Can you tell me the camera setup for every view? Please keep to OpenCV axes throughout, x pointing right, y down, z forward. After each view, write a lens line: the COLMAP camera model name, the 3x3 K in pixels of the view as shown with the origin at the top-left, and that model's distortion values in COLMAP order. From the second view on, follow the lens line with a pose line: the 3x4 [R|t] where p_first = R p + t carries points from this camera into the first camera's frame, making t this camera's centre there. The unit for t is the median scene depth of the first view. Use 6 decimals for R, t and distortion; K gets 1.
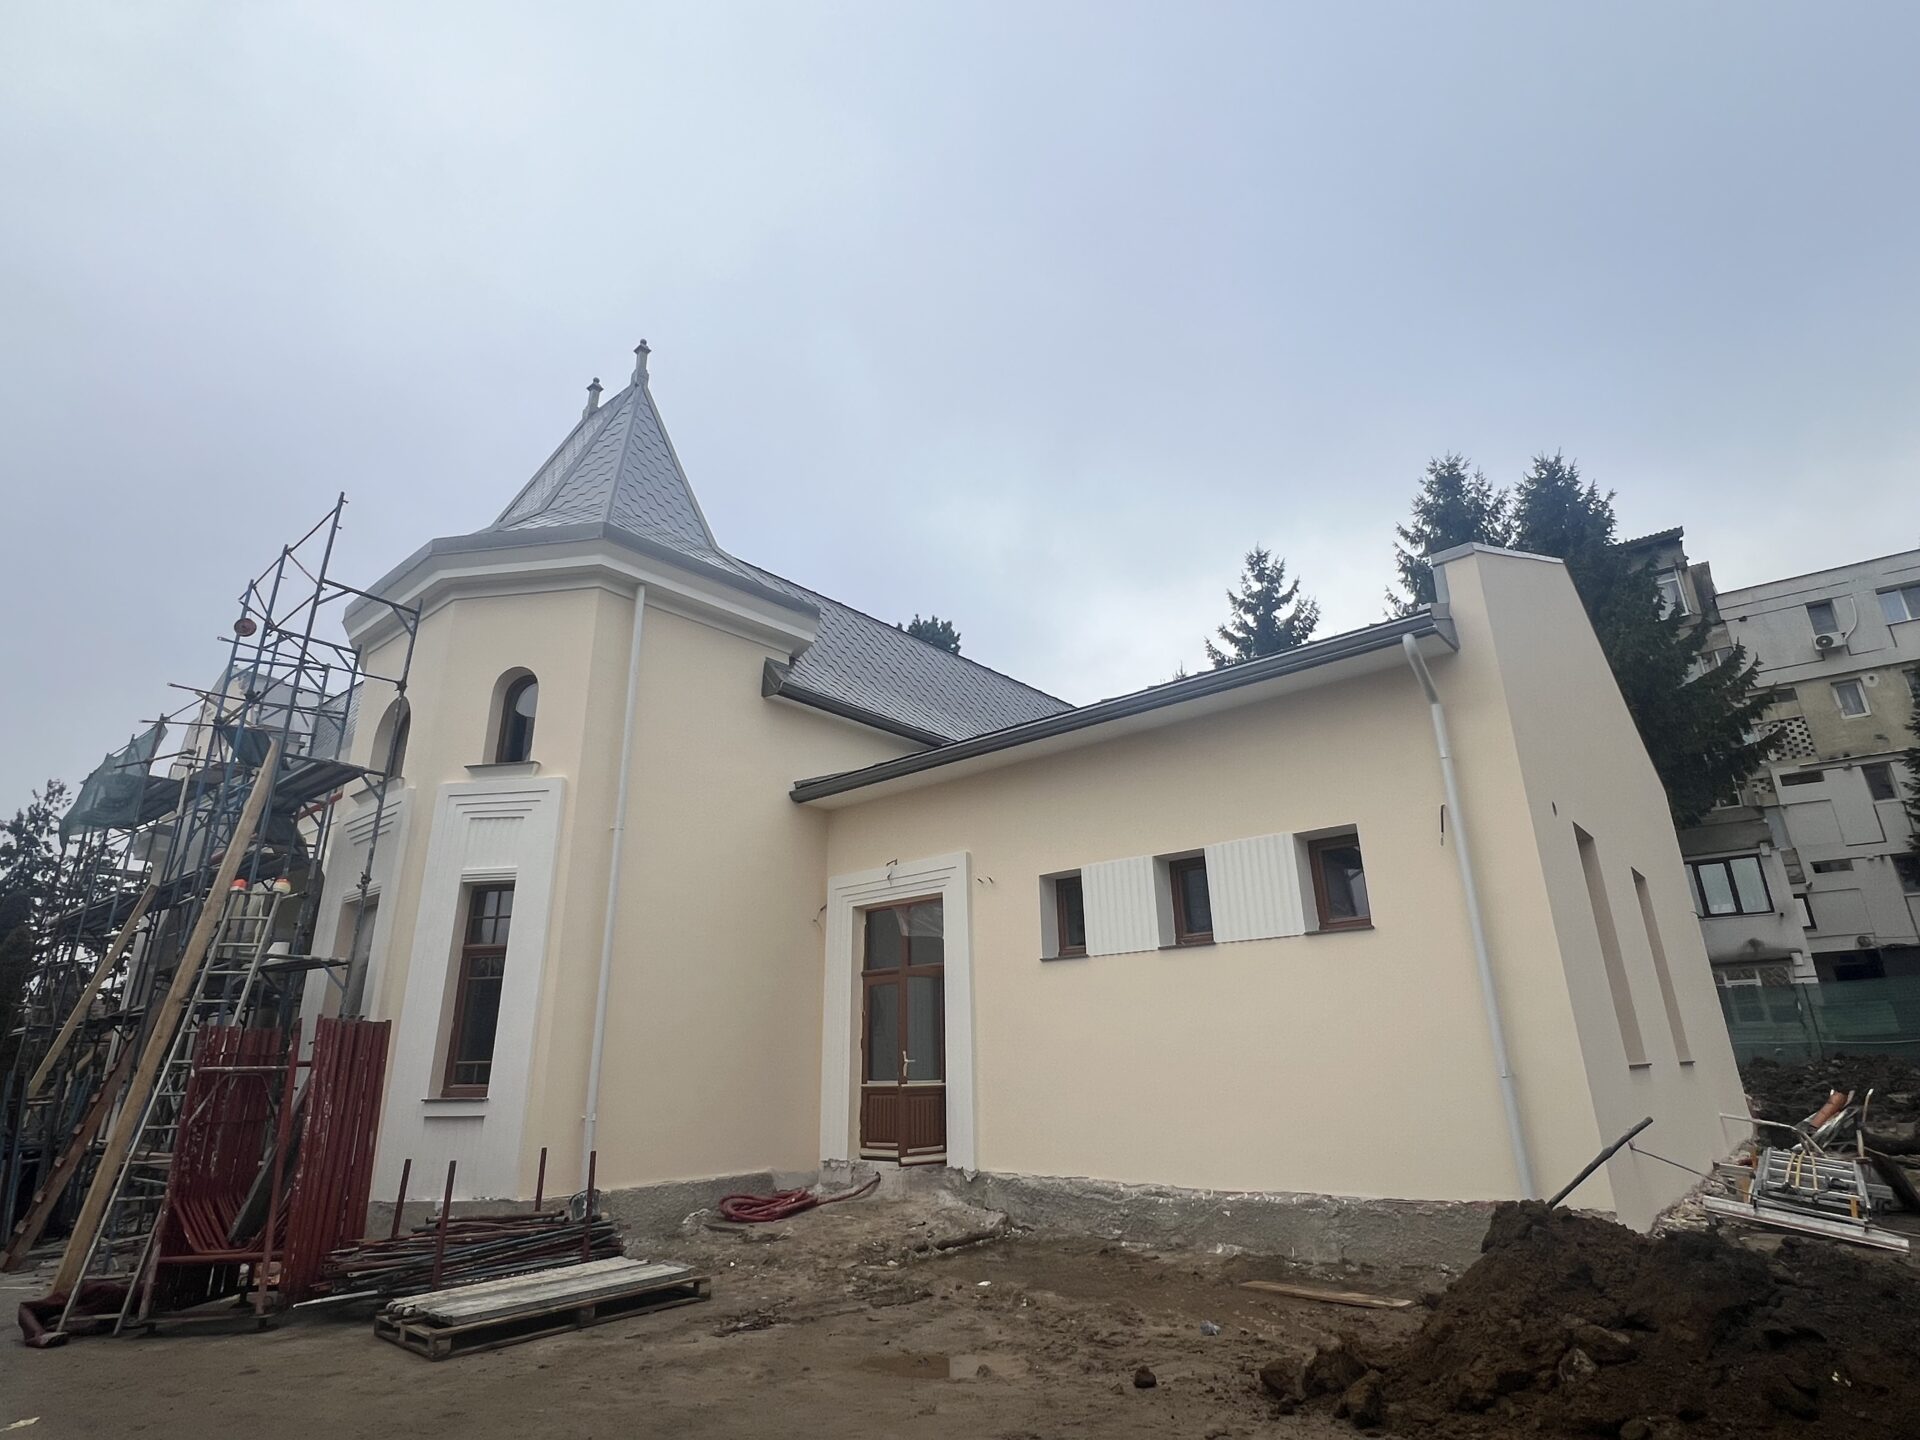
lens RADIAL K [[1022.7, 0, 960.0], [0, 1022.7, 720.0], [0, 0, 1]] dist [0.000718, -0.001579]
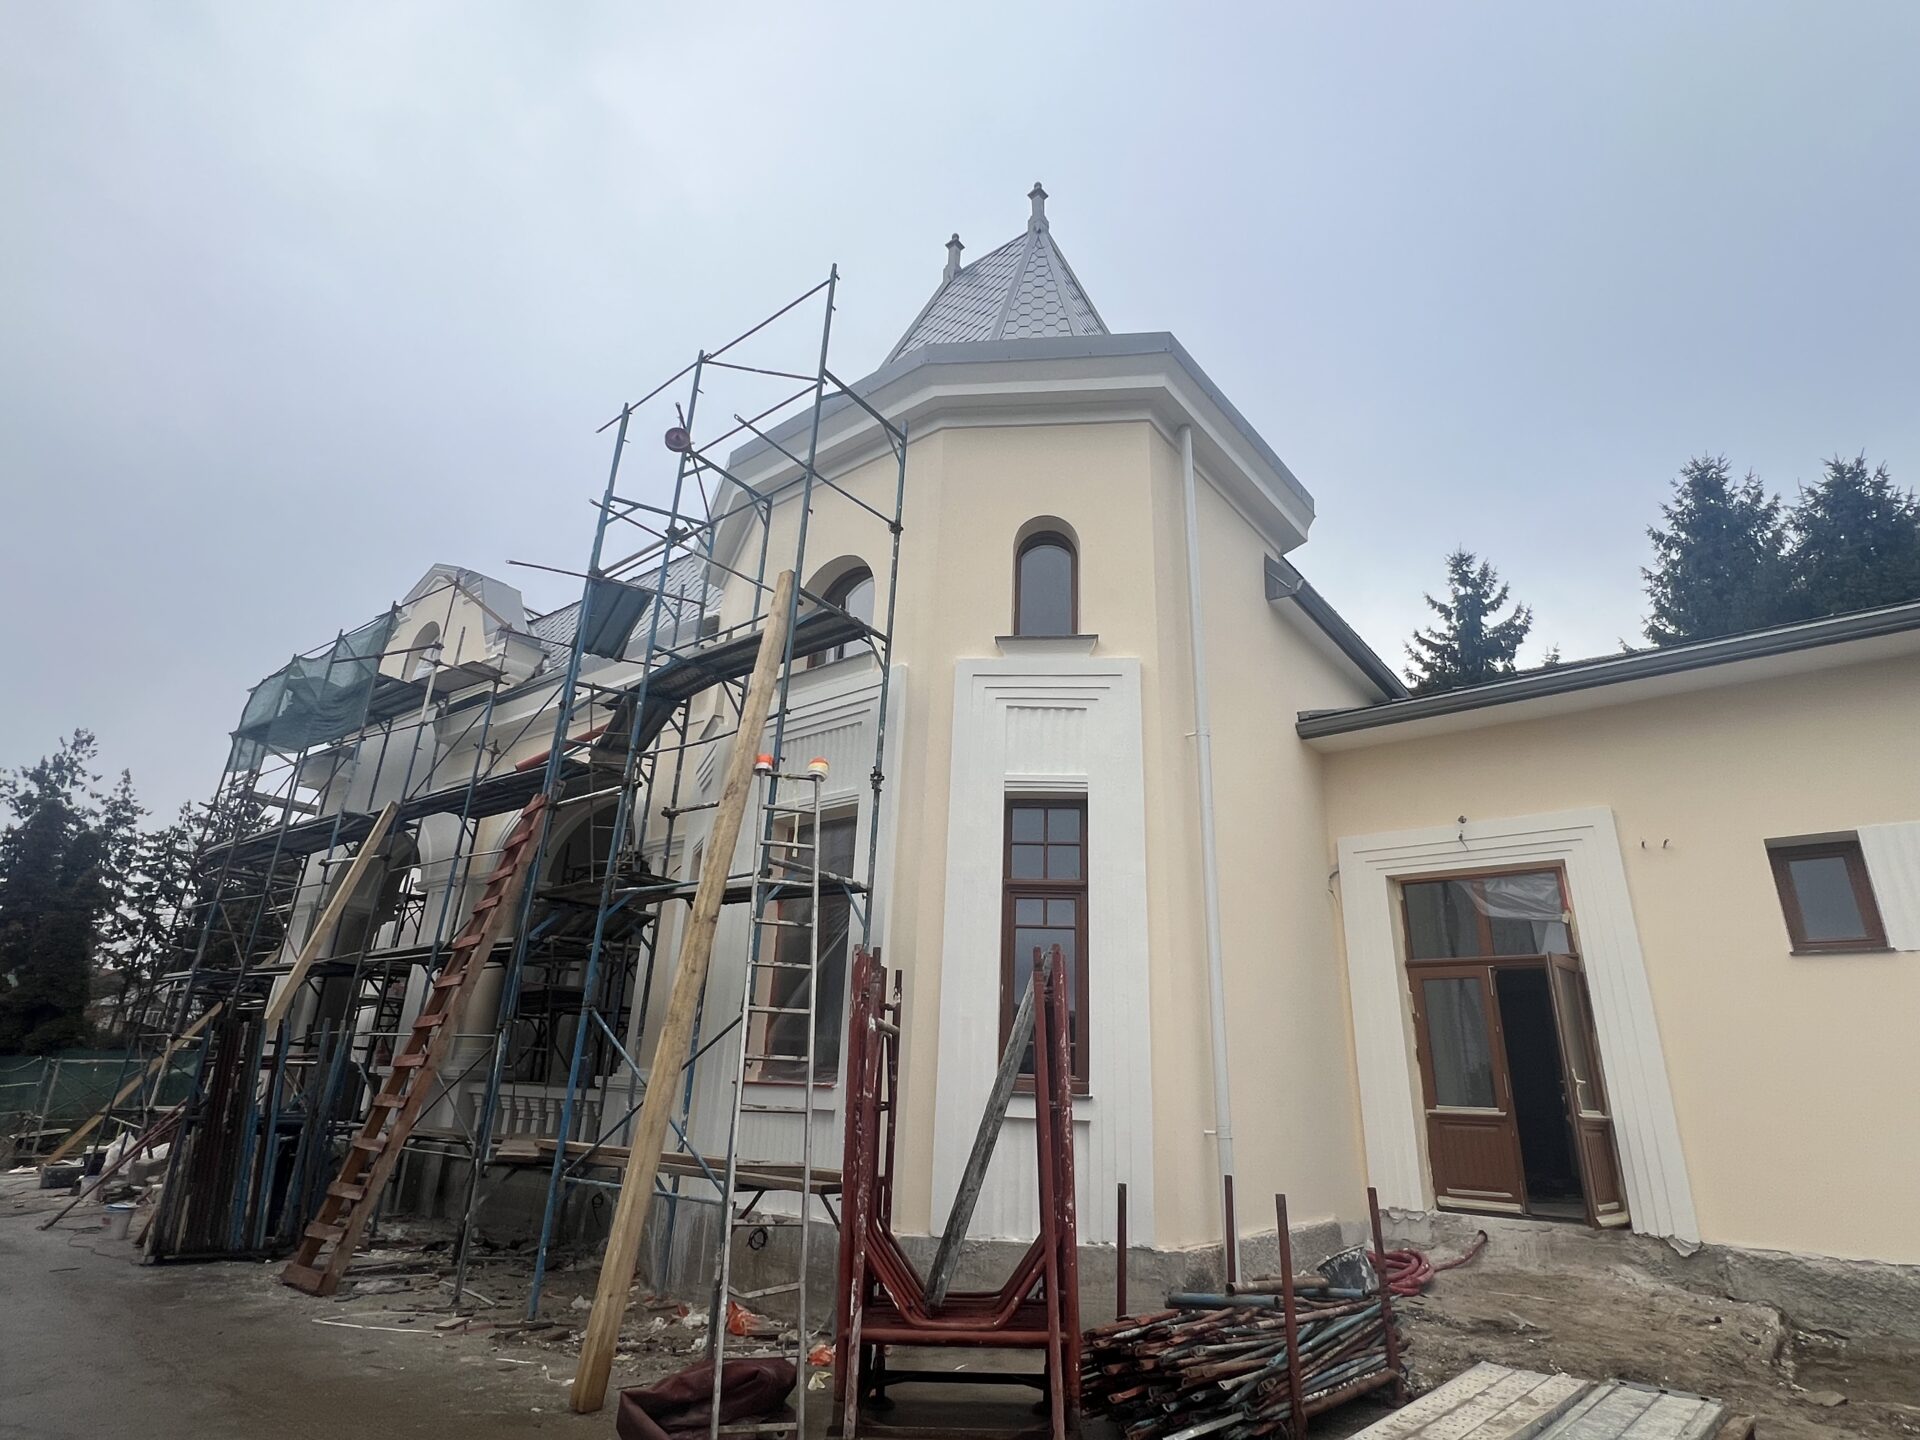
lens RADIAL K [[1022.7, 0, 960.0], [0, 1022.7, 720.0], [0, 0, 1]] dist [0.000718, -0.001579]
pose [[0.997681, 0.067941, 0.004016, -0.399302], [-0.067829, 0.997422, -0.023406, 0.097351], [-0.005595, 0.023079, 0.999718, 0.212634]]
